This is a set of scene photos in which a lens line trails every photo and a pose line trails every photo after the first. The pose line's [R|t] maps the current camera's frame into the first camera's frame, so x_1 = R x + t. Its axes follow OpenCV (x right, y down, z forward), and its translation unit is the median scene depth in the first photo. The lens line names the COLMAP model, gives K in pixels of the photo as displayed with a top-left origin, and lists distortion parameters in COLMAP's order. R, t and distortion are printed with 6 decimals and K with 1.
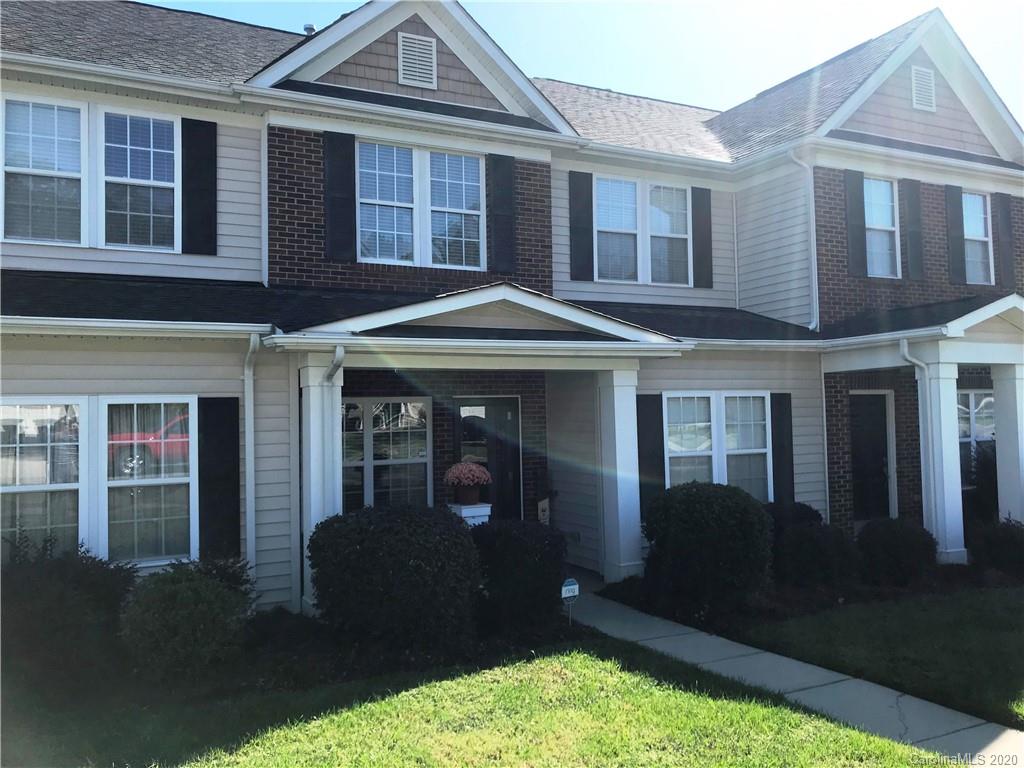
lens RADIAL K [[847.7, 0, 511.1], [0, 847.7, 384.4], [0, 0, 1]] dist [0.011661, -0.008739]
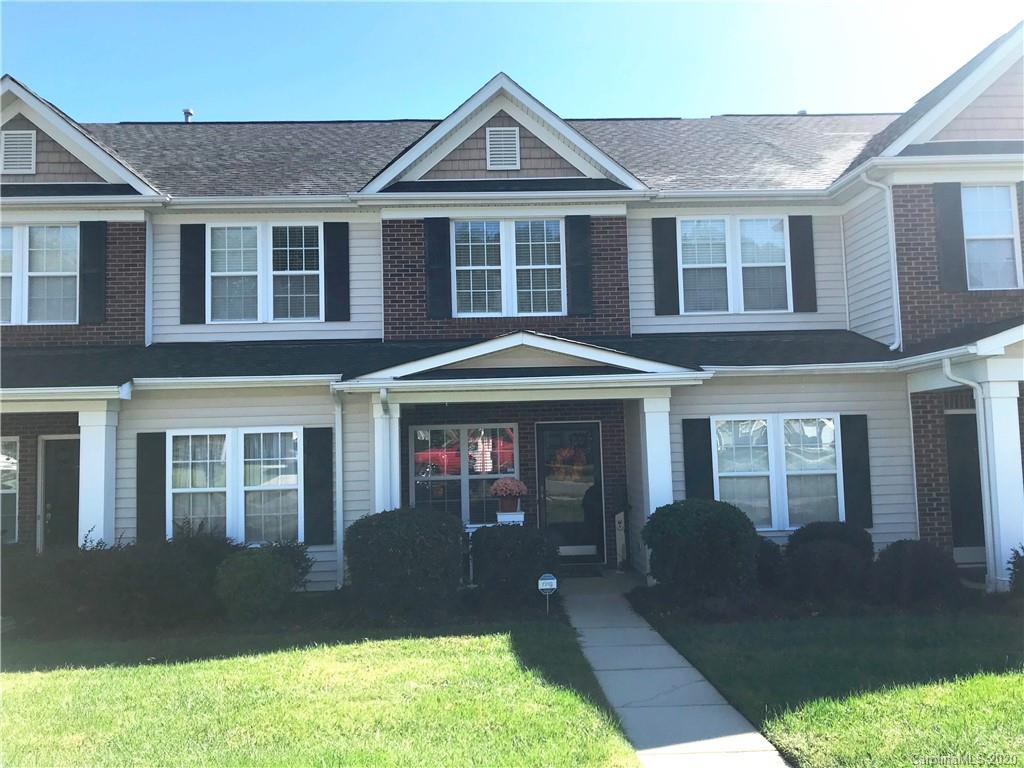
lens RADIAL K [[854.1, 0, 516.2], [0, 854.1, 379.3], [0, 0, 1]] dist [0.083672, -0.158536]
pose [[0.906167, -0.035320, -0.421442, 0.437963], [0.023121, 0.999154, -0.034022, -0.006902], [0.422286, 0.021085, 0.906217, -0.109600]]
